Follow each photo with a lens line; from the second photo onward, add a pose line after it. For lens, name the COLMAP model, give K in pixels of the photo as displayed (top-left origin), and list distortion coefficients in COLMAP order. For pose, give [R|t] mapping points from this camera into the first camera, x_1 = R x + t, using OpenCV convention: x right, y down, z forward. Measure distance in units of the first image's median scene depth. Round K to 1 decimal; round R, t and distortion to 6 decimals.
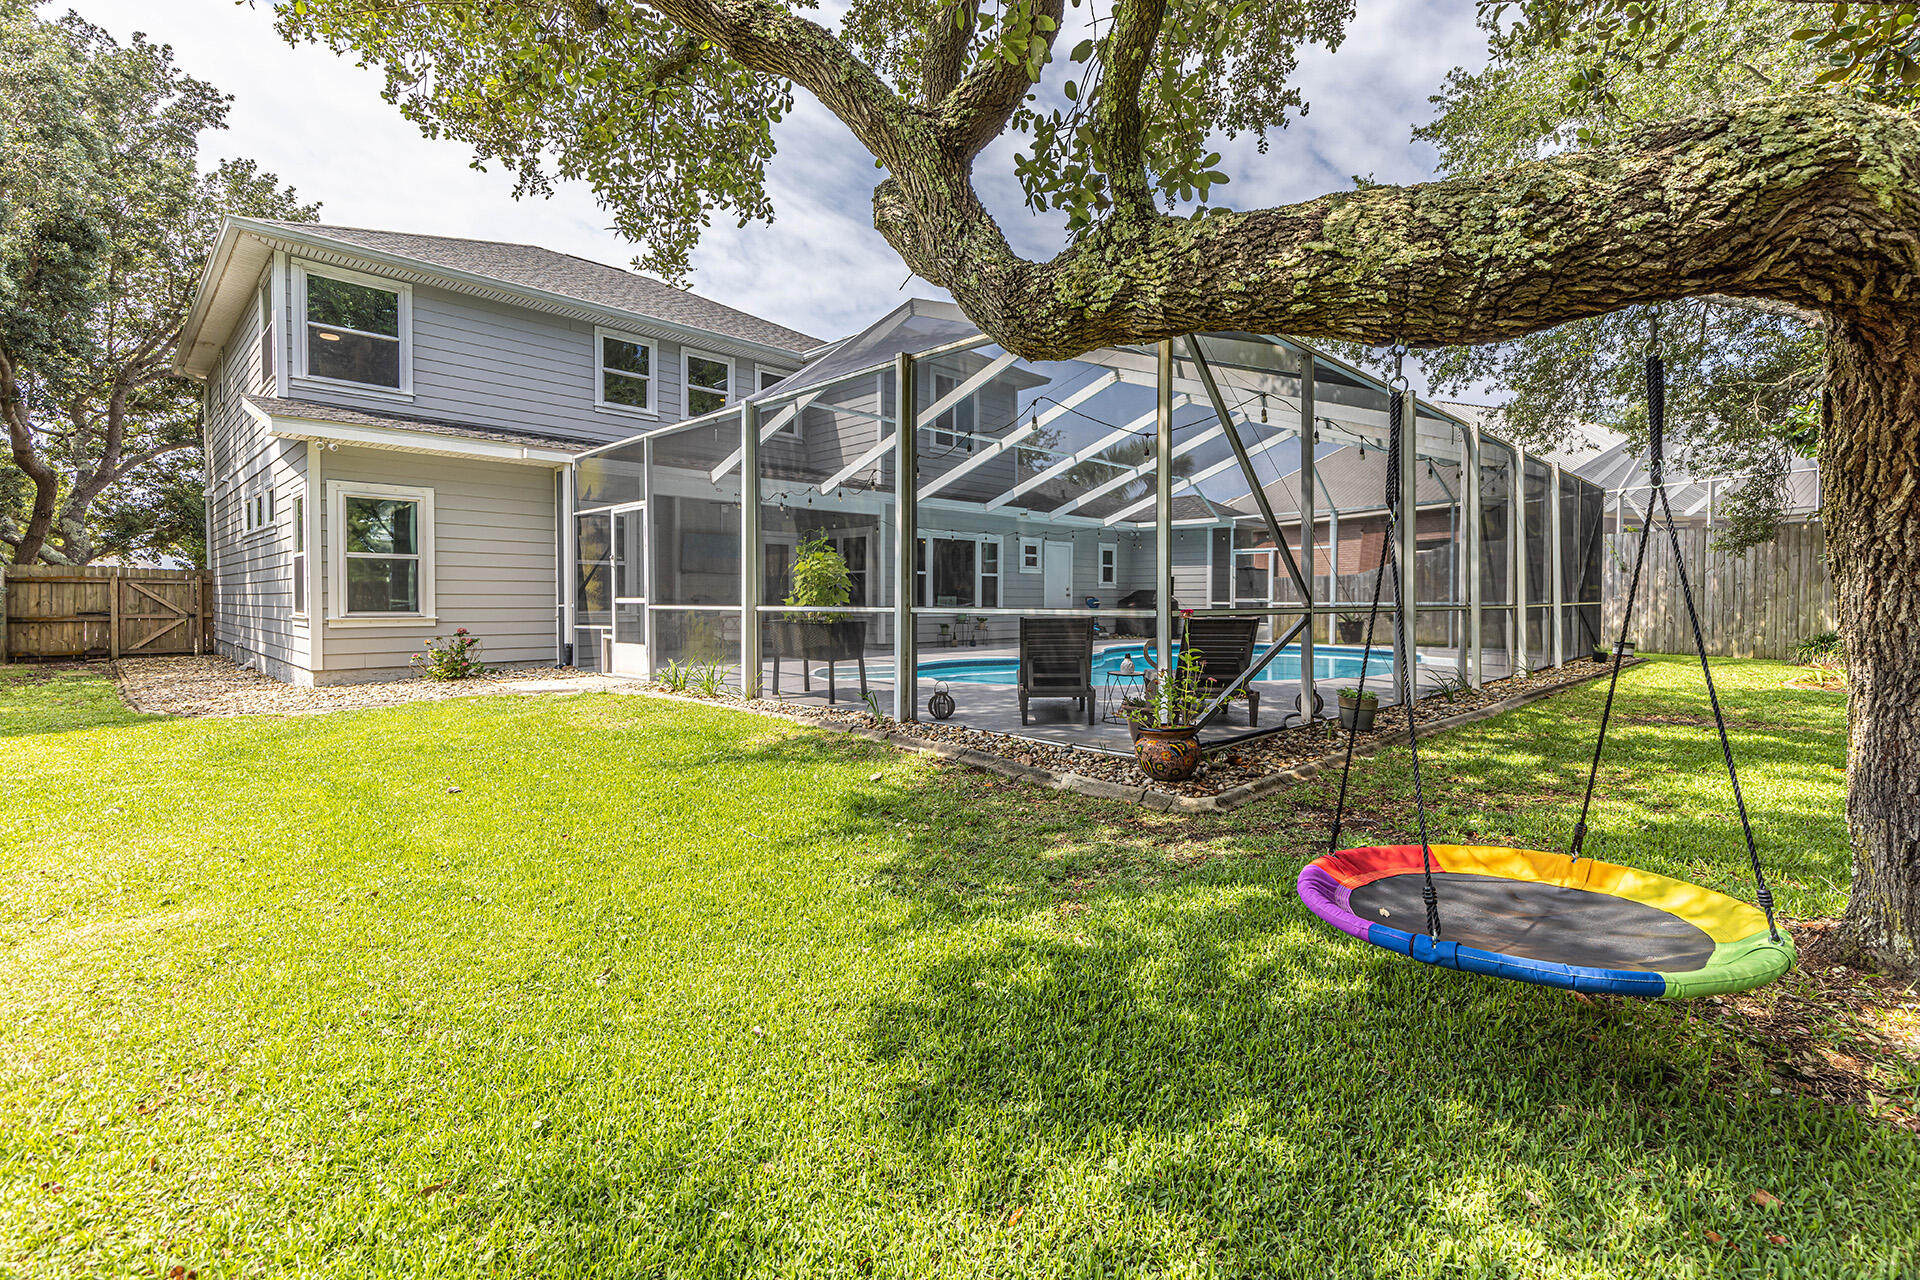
lens RADIAL K [[871.1, 0, 966.6], [0, 871.1, 607.6], [0, 0, 1]] dist [0.009536, -0.000116]
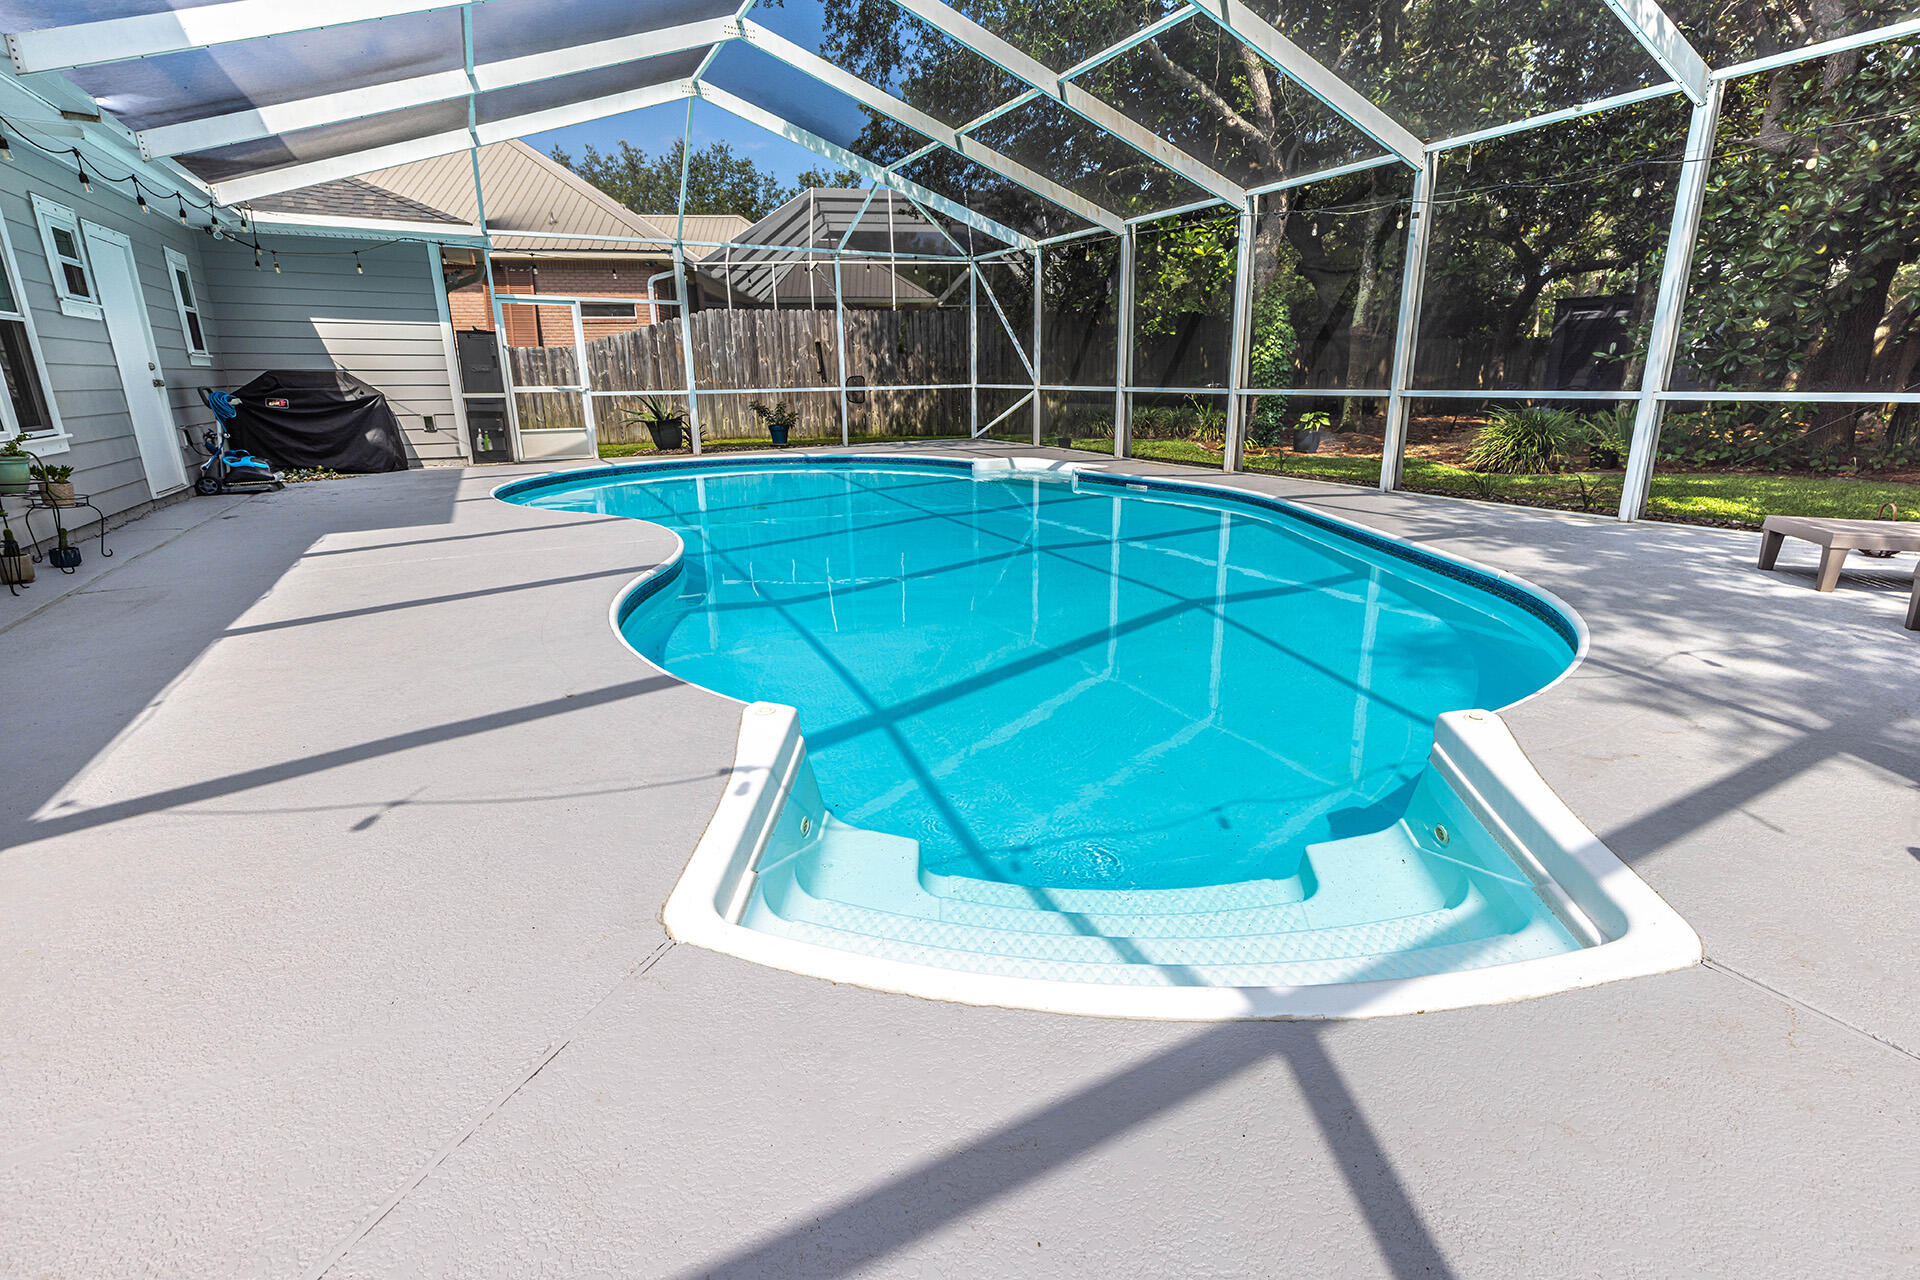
lens RADIAL K [[871.1, 0, 966.6], [0, 871.1, 607.6], [0, 0, 1]] dist [0.009536, -0.000116]
pose [[0.295459, -0.248988, 0.922339, -0.174018], [0.017437, 0.966685, 0.255374, -0.012391], [-0.955196, -0.059370, 0.289958, 0.592216]]
